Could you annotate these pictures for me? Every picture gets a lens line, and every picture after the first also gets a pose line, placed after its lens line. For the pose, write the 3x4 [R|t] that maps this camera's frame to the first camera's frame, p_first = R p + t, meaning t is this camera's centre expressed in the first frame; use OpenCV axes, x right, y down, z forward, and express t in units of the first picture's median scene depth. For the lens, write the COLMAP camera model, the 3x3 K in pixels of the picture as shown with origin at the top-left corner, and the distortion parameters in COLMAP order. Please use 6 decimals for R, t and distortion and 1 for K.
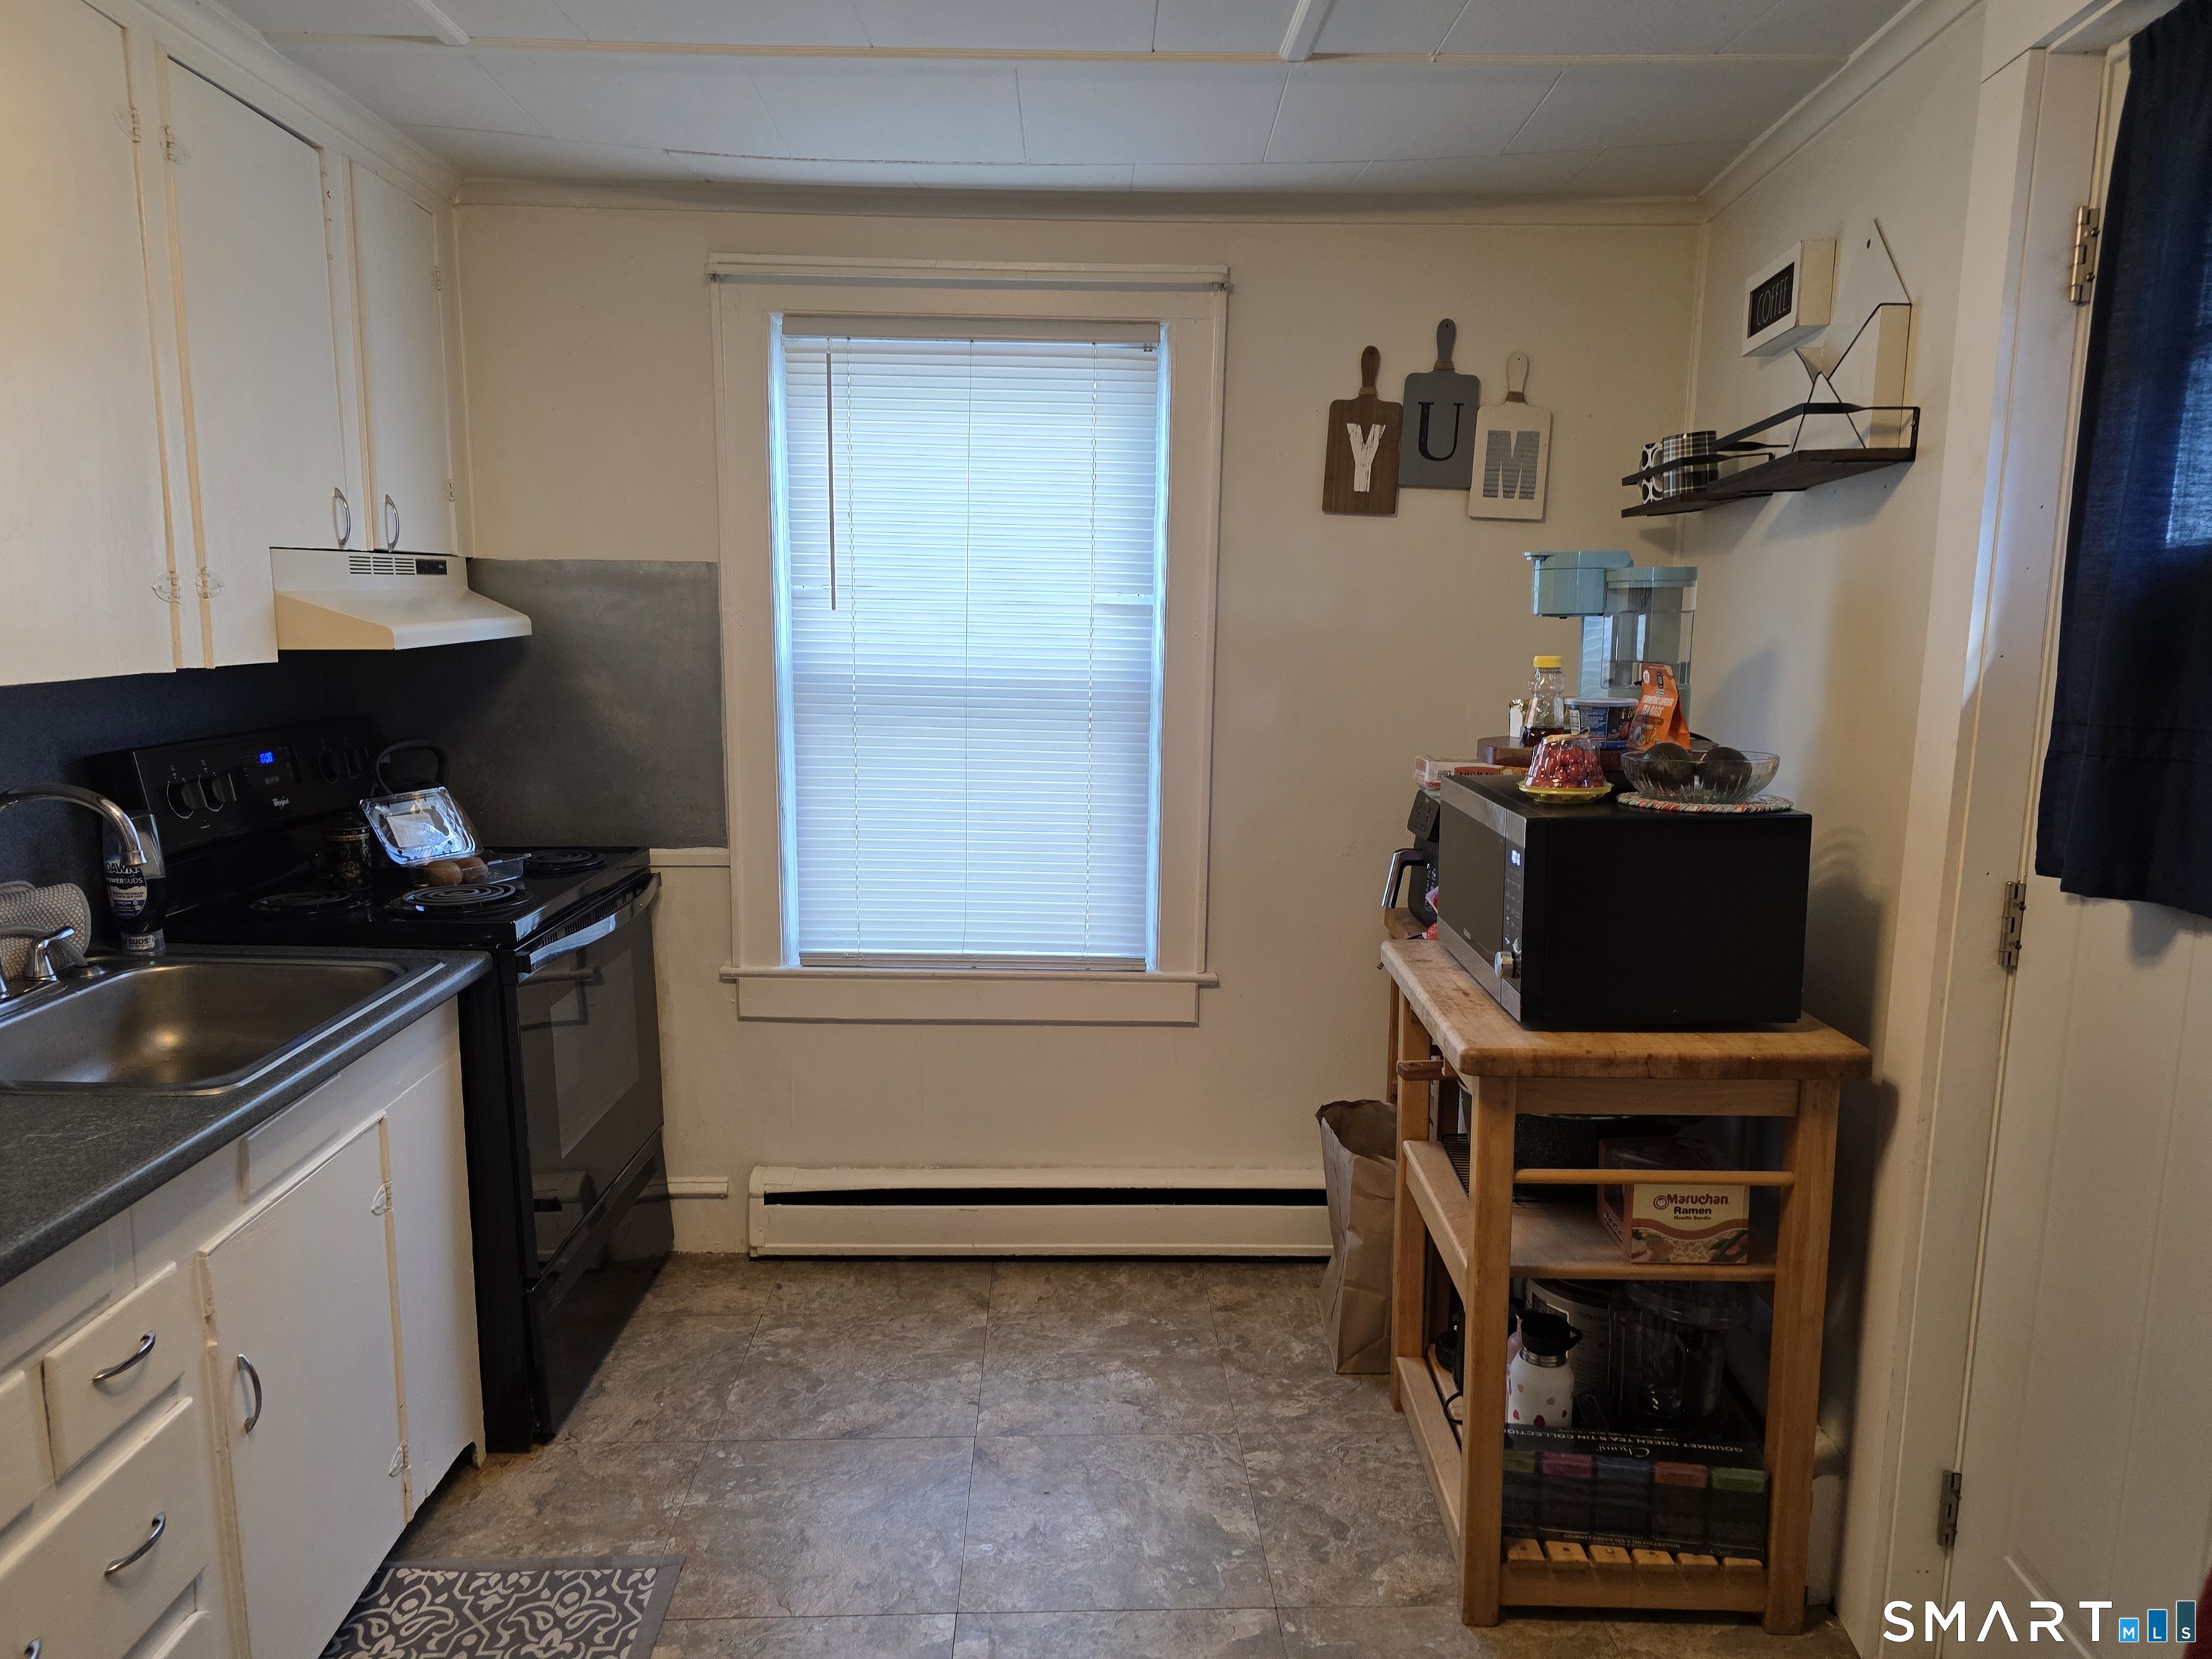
lens RADIAL K [[1475.0, 0, 1088.3], [0, 1475.0, 852.3], [0, 0, 1]] dist [0.057324, -0.055653]
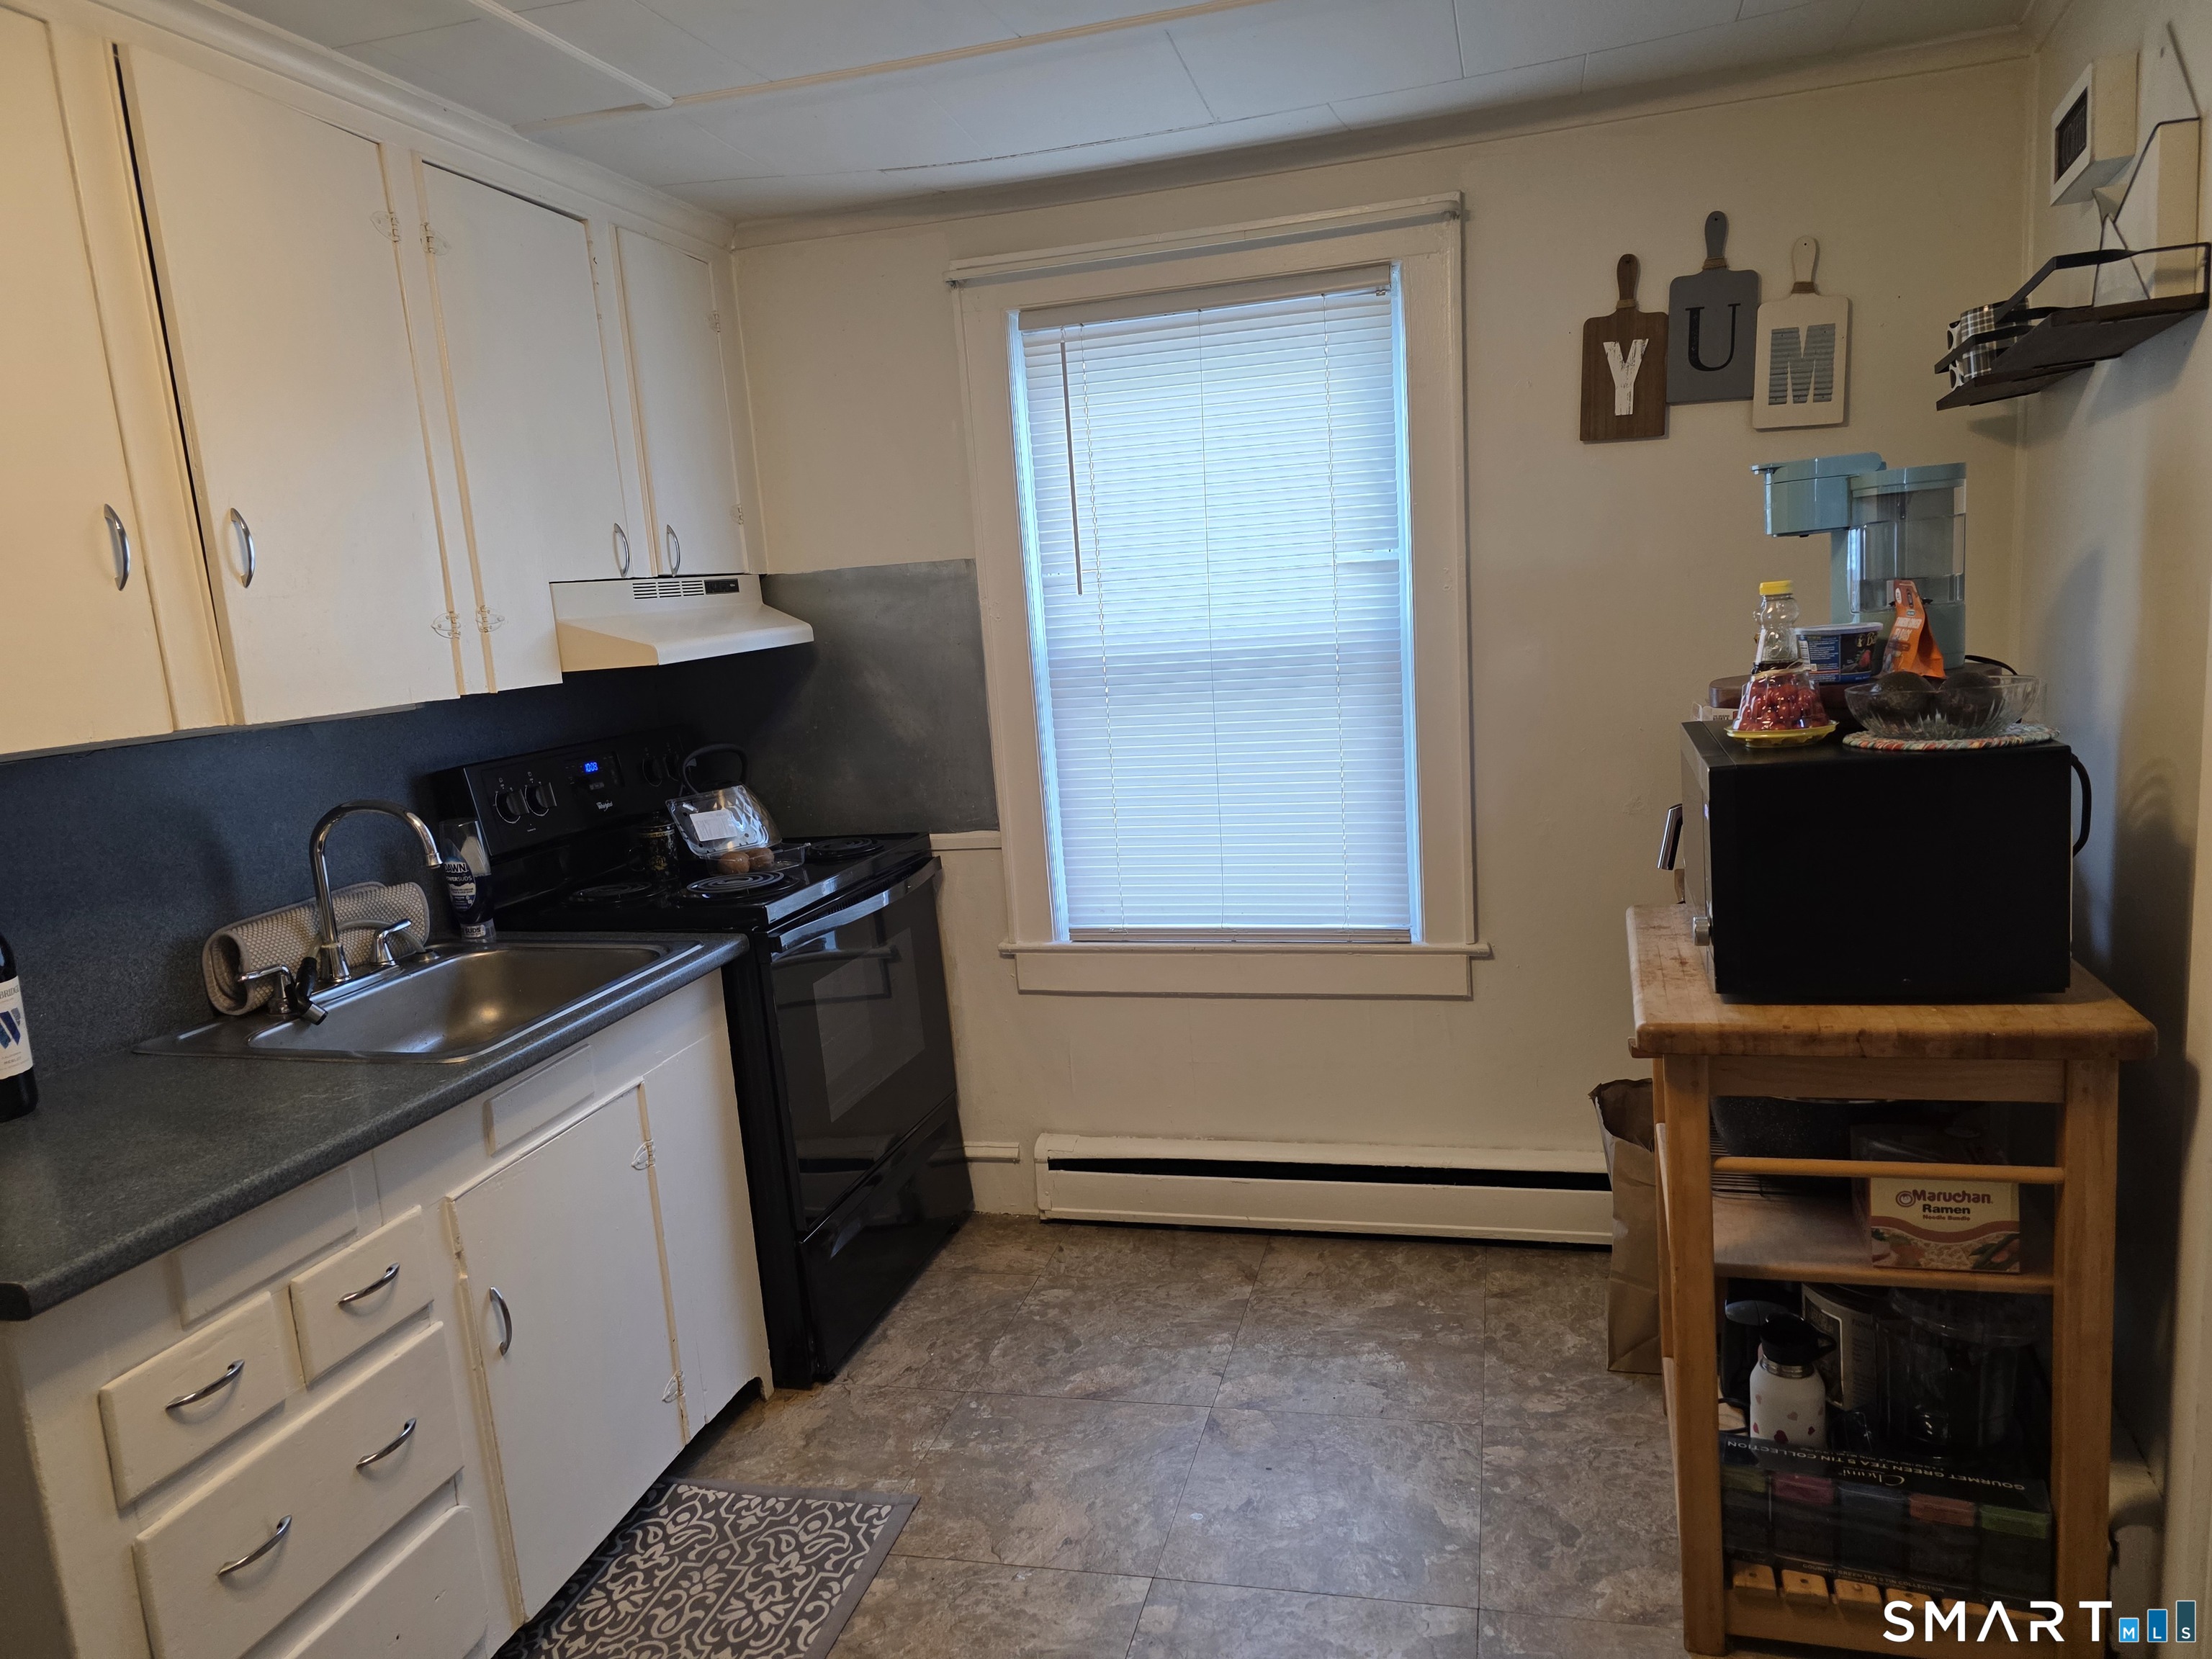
lens RADIAL K [[1473.2, 0, 1106.7], [0, 1473.2, 854.4], [0, 0, 1]] dist [0.066044, -0.064266]
pose [[0.958396, -0.032422, -0.283595, 0.168721], [0.038099, 0.999168, 0.014523, 0.002341], [0.282889, -0.024723, 0.958834, 0.028197]]
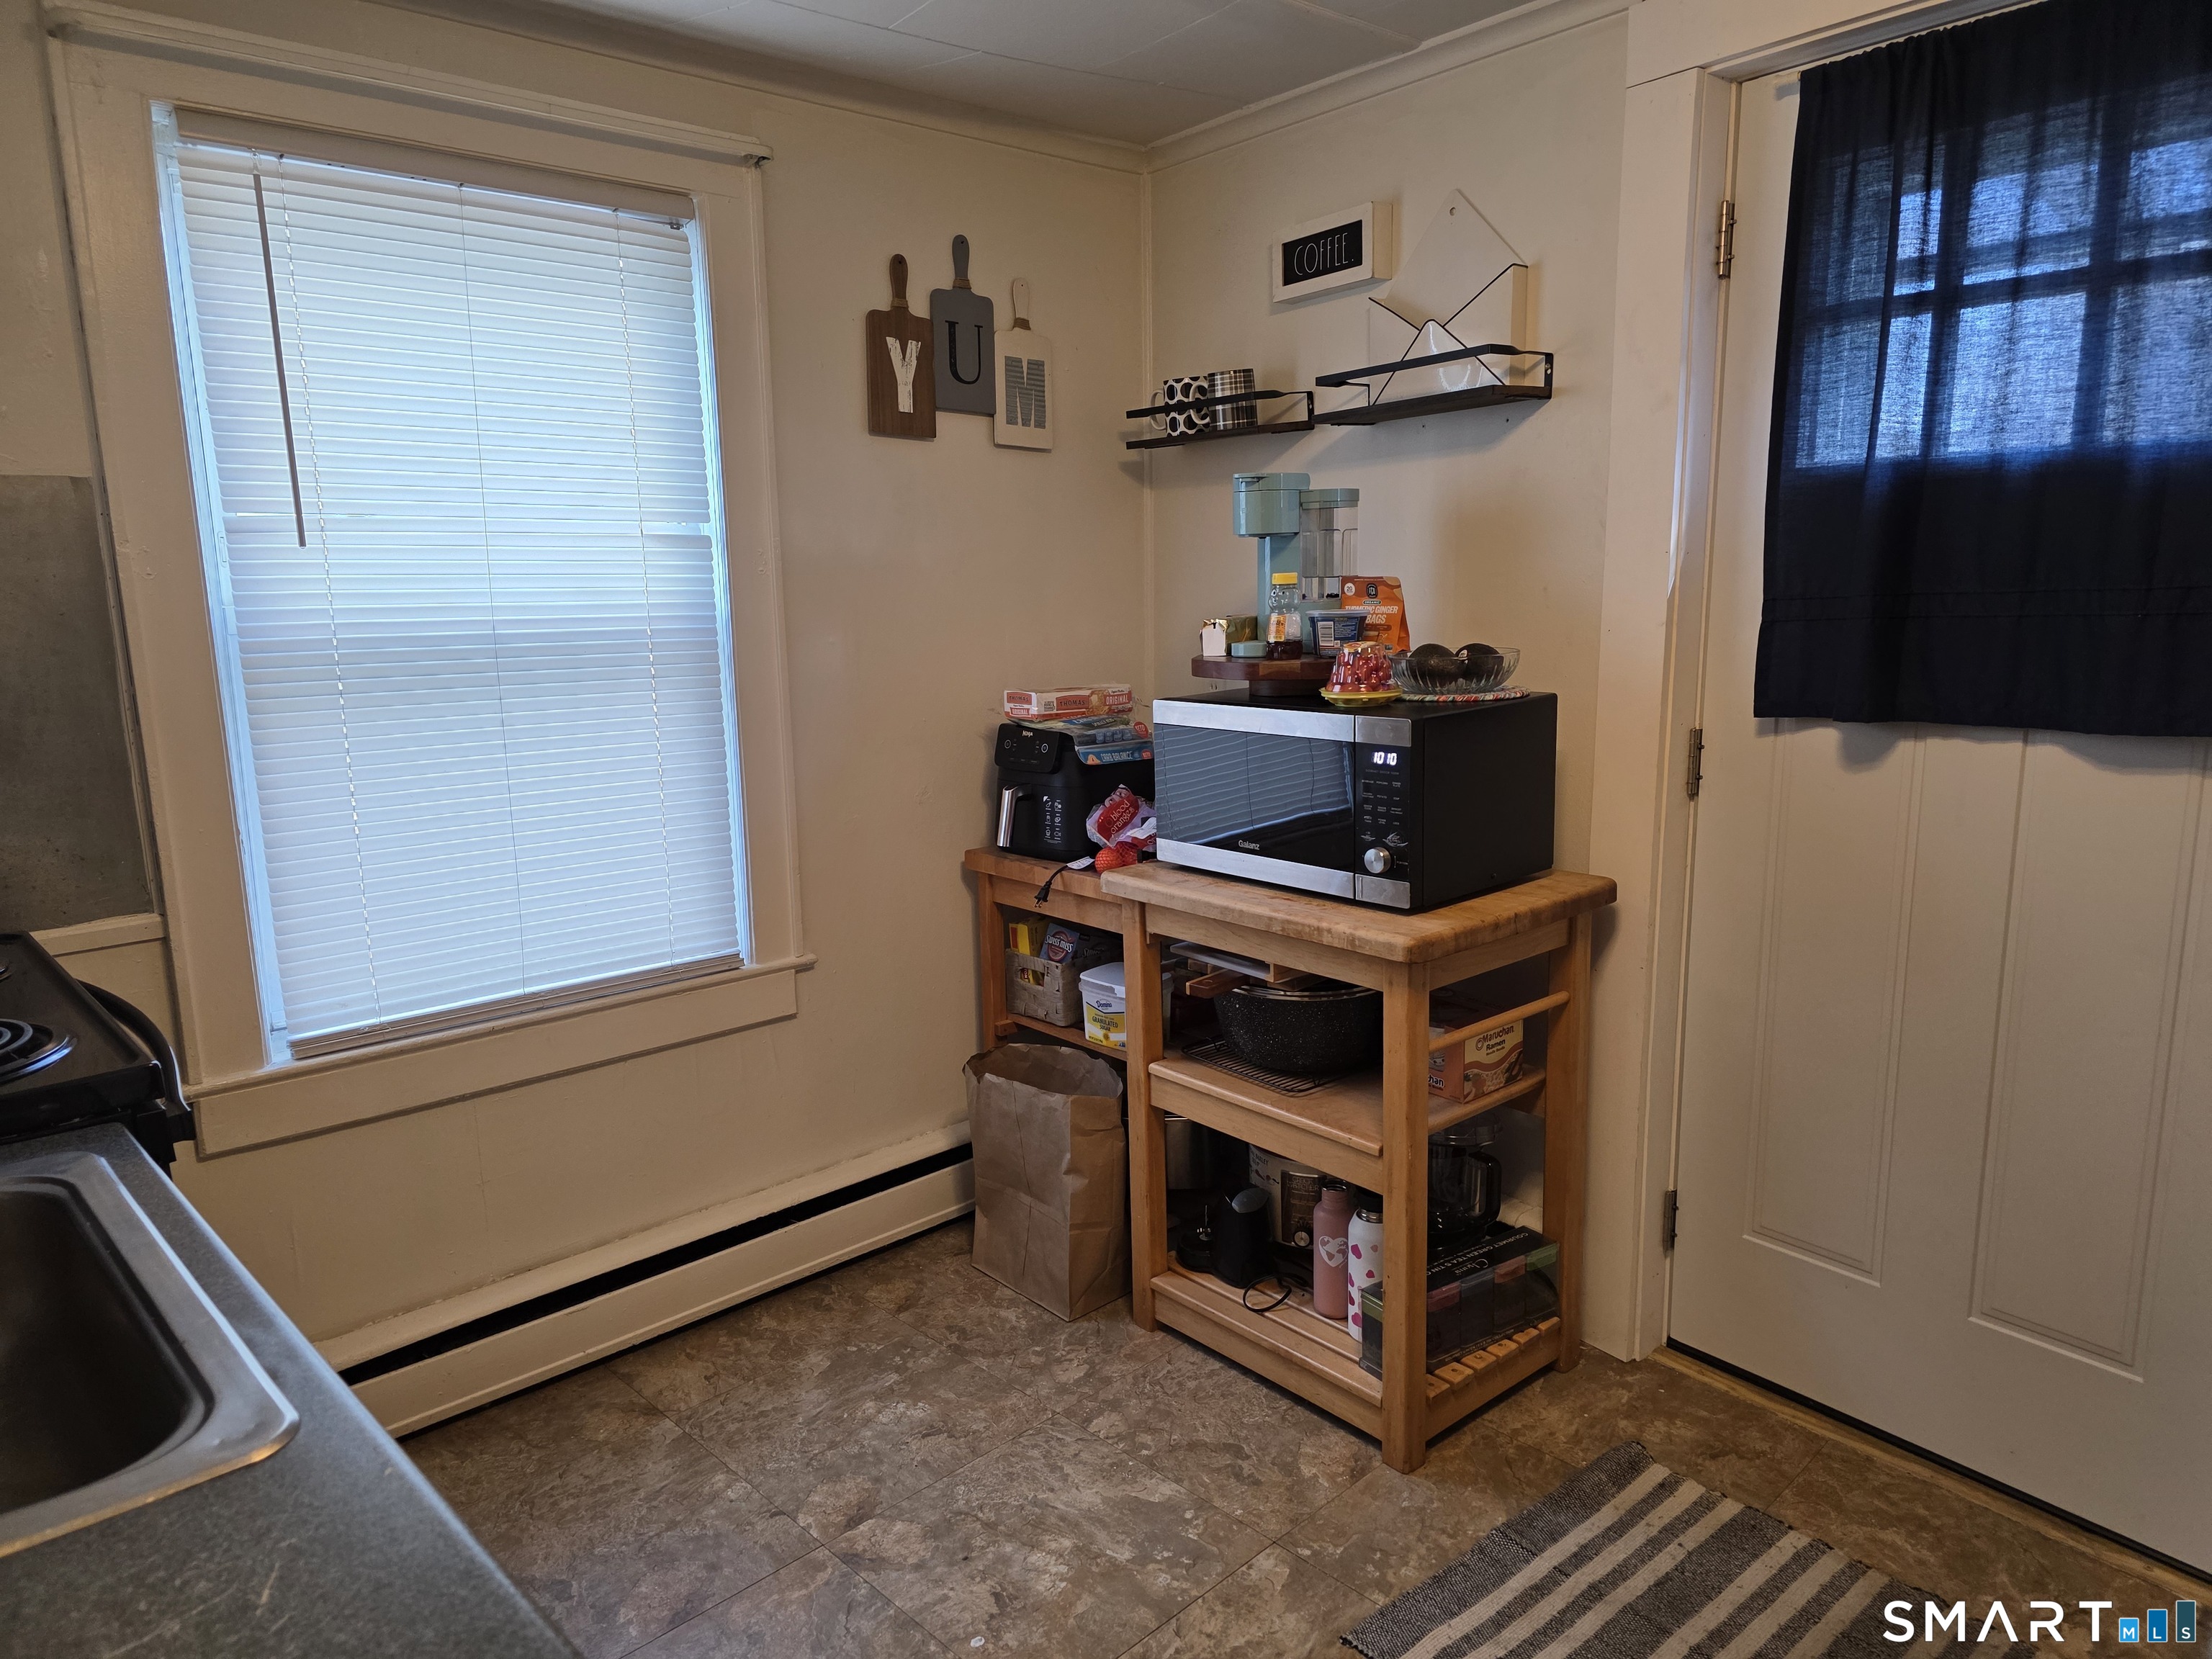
lens RADIAL K [[1475.0, 0, 1088.3], [0, 1475.0, 852.3], [0, 0, 1]] dist [0.057324, -0.055653]
pose [[0.741357, -0.151931, 0.653688, -0.495228], [0.133198, 0.987971, 0.078564, -0.035782], [-0.657760, 0.028826, 0.752675, 0.296374]]
